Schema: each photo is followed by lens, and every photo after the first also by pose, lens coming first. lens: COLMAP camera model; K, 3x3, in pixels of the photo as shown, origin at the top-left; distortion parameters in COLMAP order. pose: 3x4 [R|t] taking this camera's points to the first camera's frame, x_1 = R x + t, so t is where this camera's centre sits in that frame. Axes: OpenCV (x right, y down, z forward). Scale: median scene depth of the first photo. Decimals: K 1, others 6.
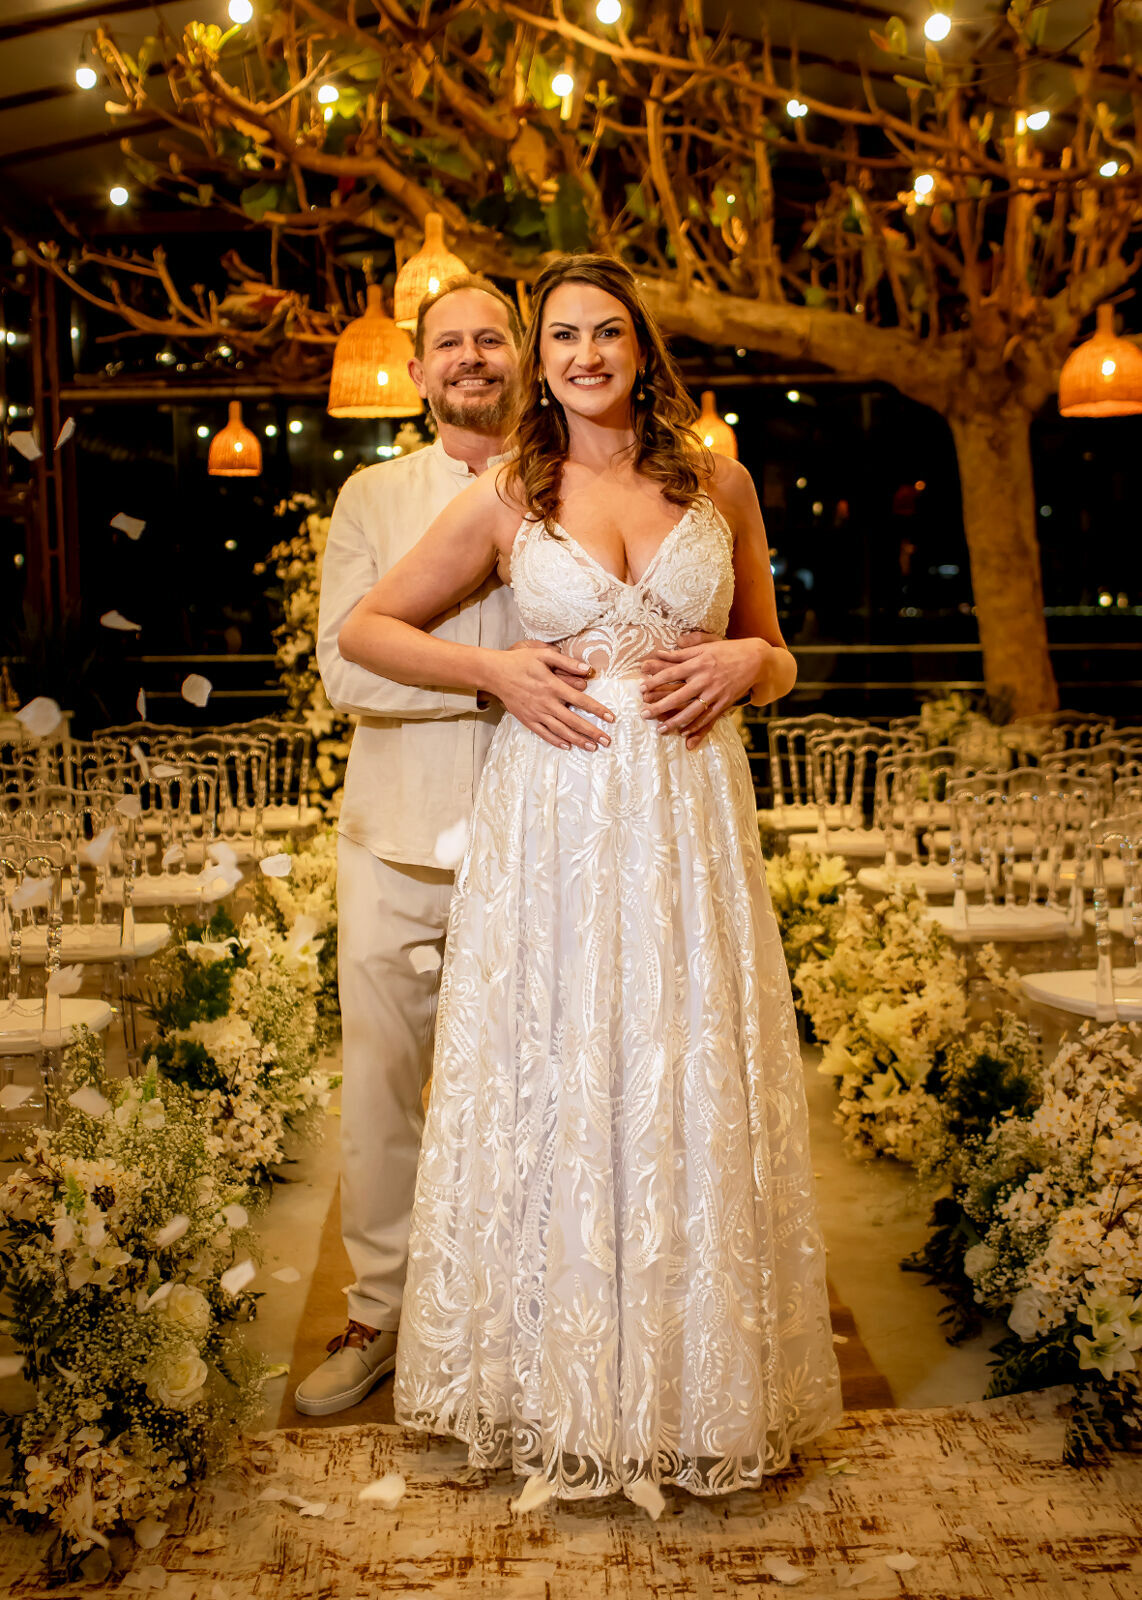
lens RADIAL K [[2135.2, 0, 617.5], [0, 2135.2, 795.9], [0, 0, 1]] dist [-0.092609, 0.060237]
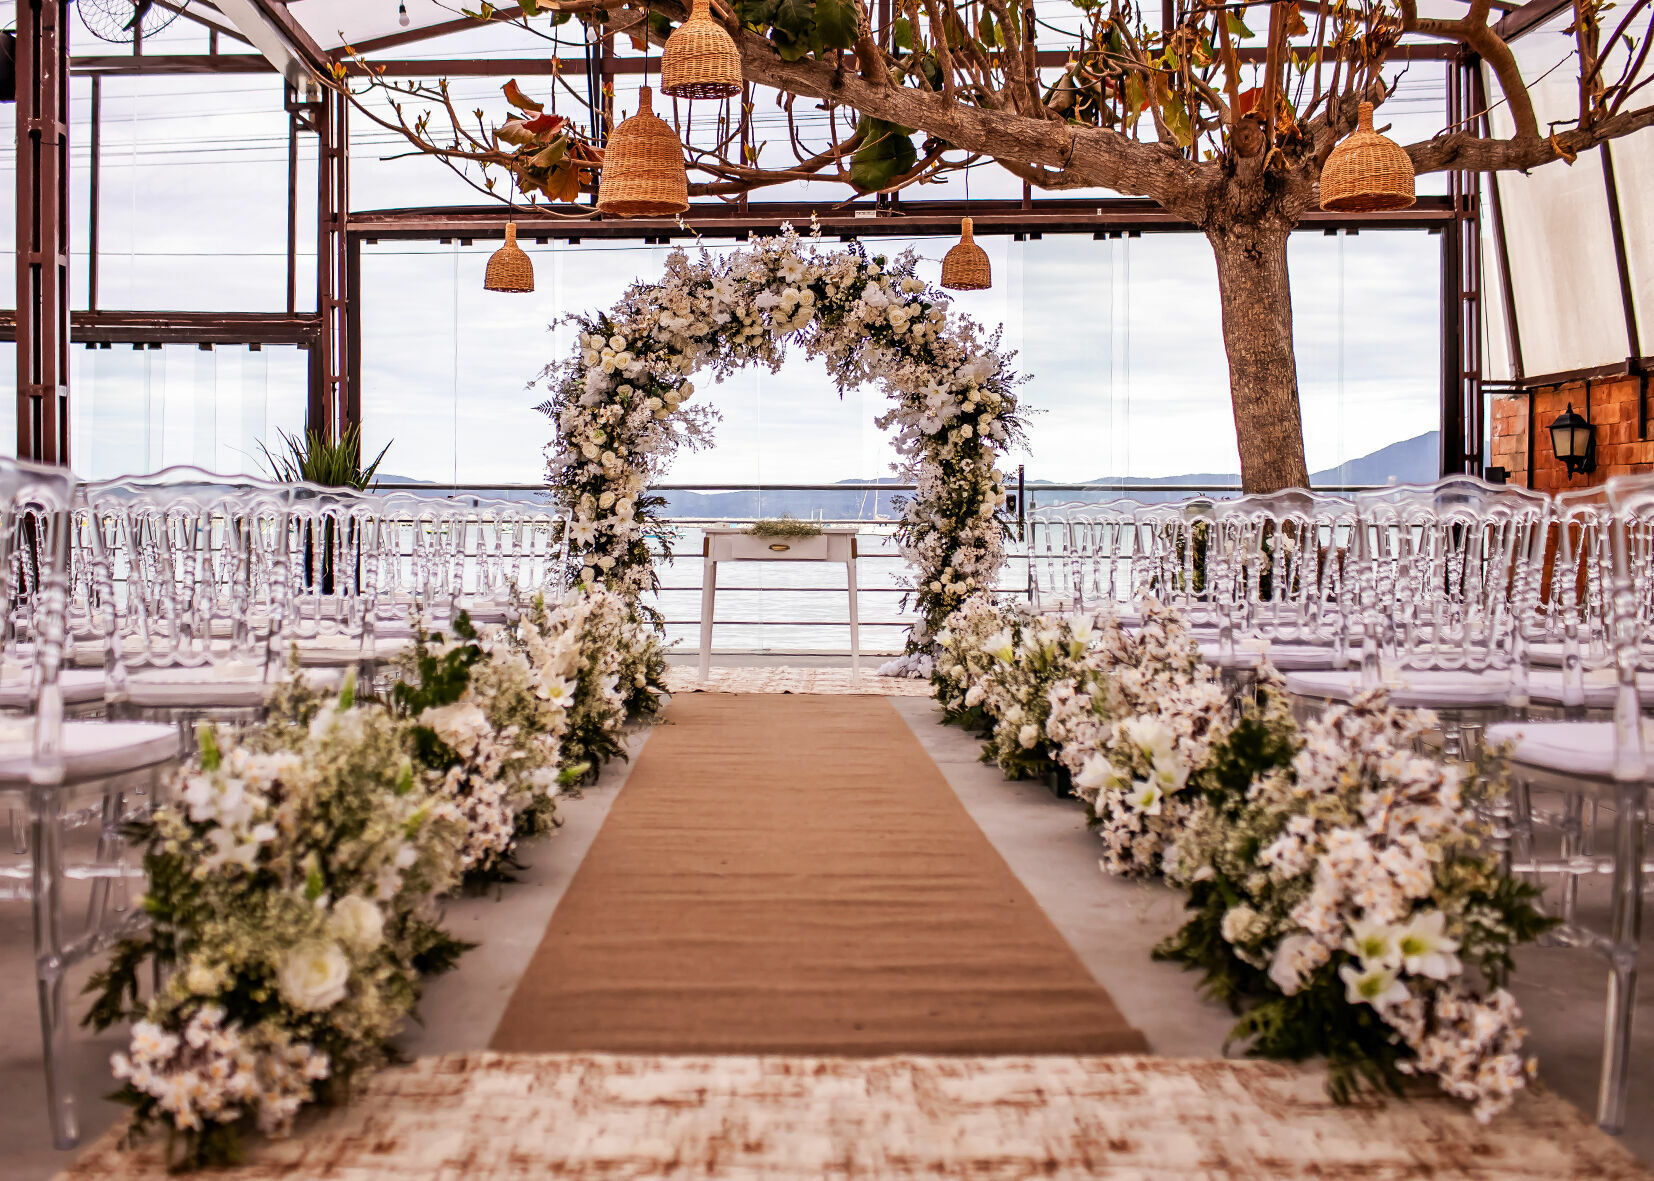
lens RADIAL K [[2038.7, 0, 790.9], [0, 2038.7, 587.2], [0, 0, 1]] dist [-0.094542, 0.039928]
pose [[0.998784, 0.018741, -0.045604, 0.005254], [-0.021341, 0.998134, -0.057209, 0.059066], [0.044447, 0.058113, 0.997320, 0.042788]]
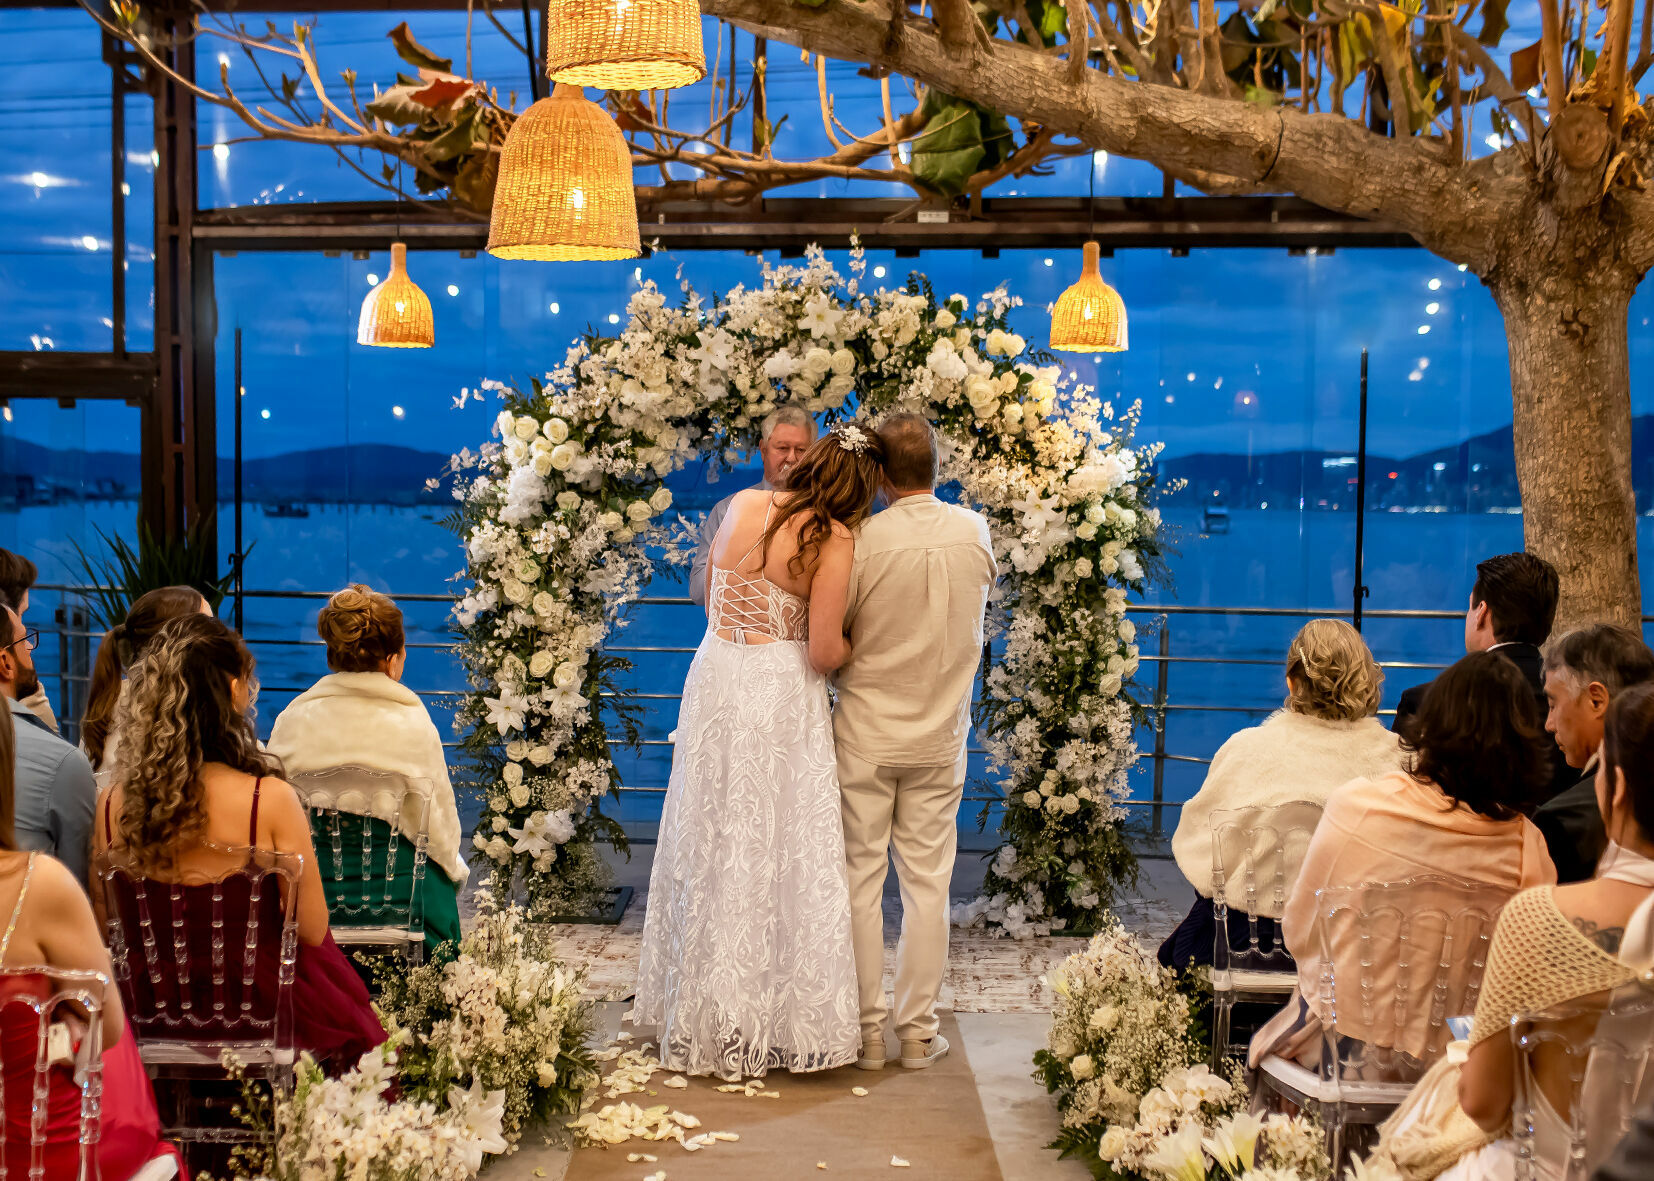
lens RADIAL K [[2207.3, 0, 753.8], [0, 2207.3, 729.5], [0, 0, 1]] dist [-0.092609, 0.060237]
pose [[0.996021, 0.033577, -0.082547, -0.003079], [-0.031690, 0.999208, 0.024070, -0.064624], [0.083289, -0.021359, 0.996296, 0.395284]]
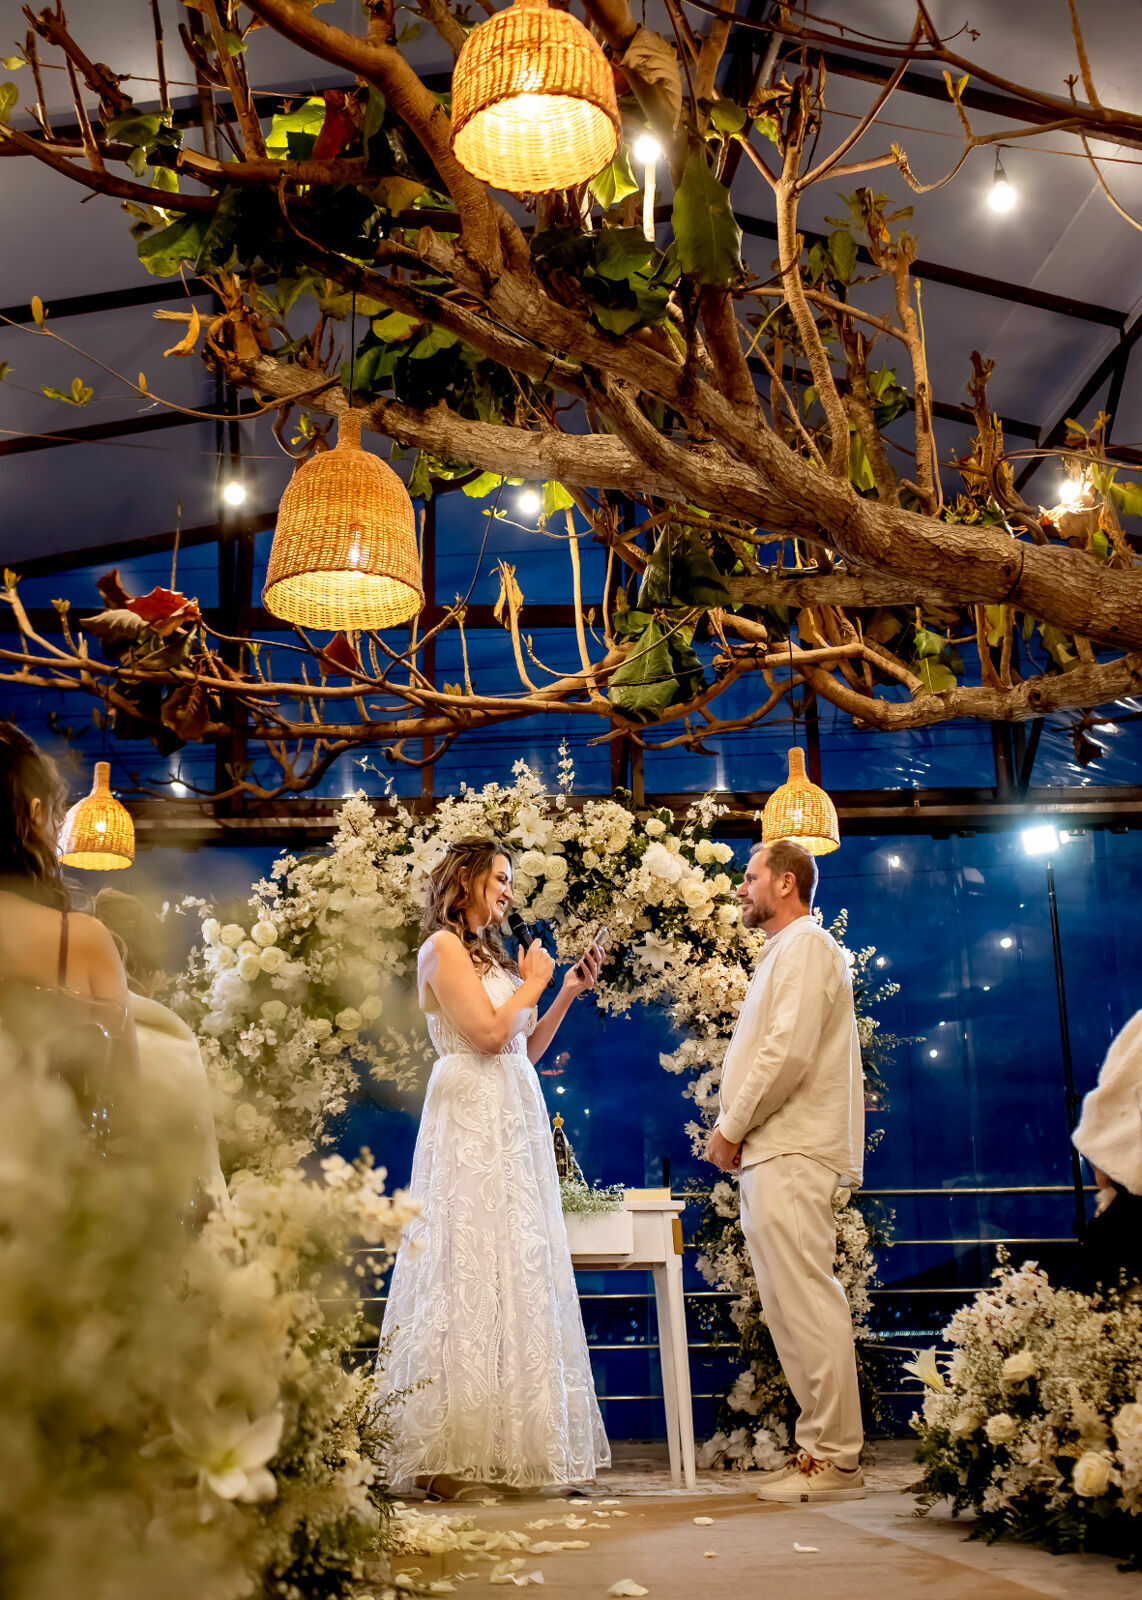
lens RADIAL K [[1936.8, 0, 526.8], [0, 1936.8, 827.4], [0, 0, 1]] dist [-0.097167, 0.090996]
pose [[0.999304, 0.010431, 0.035810, -0.086955], [0.002659, 0.937738, -0.347334, 0.065407], [-0.037203, 0.347187, 0.937058, 0.553993]]
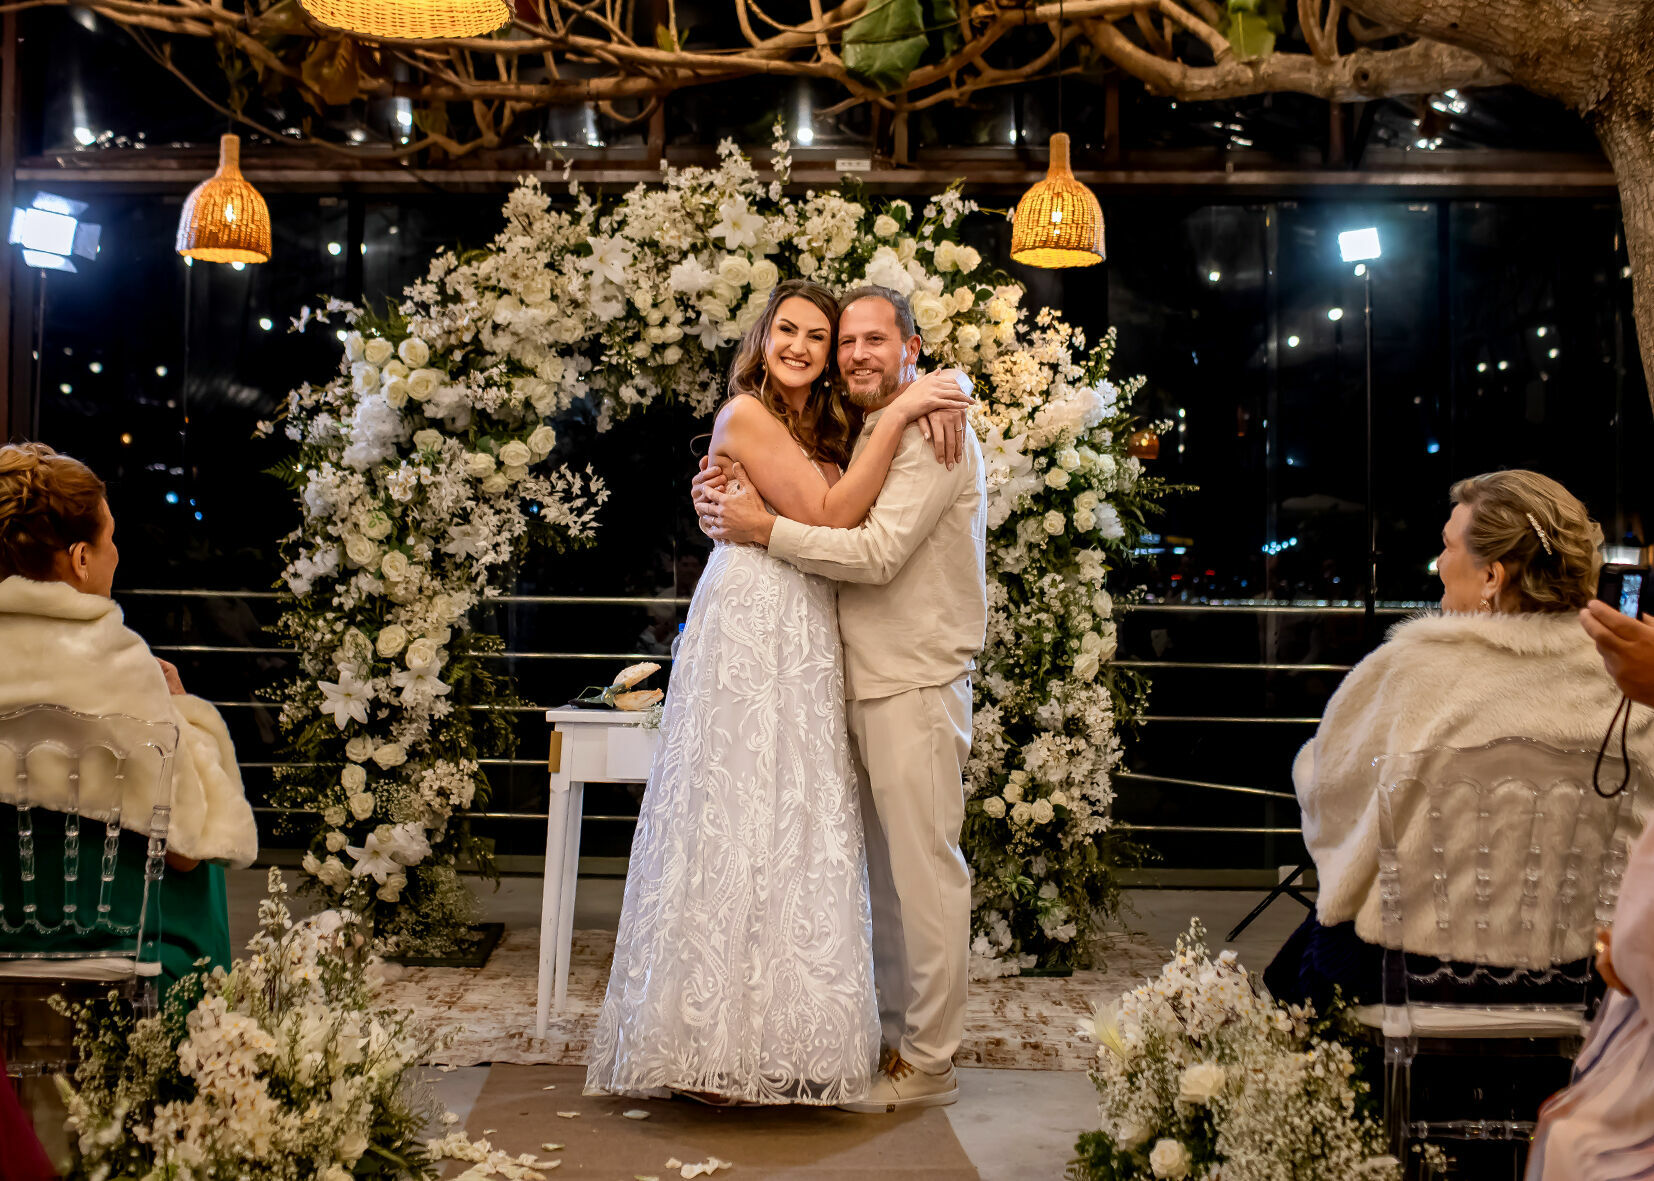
lens RADIAL K [[1969.8, 0, 793.8], [0, 1969.8, 542.3], [0, 0, 1]] dist [-0.100614, 0.137807]
pose [[0.999575, 0.028491, -0.006199, -0.029412], [-0.029011, 0.993098, -0.113643, -0.028237], [0.002918, 0.113774, 0.993502, 0.646331]]
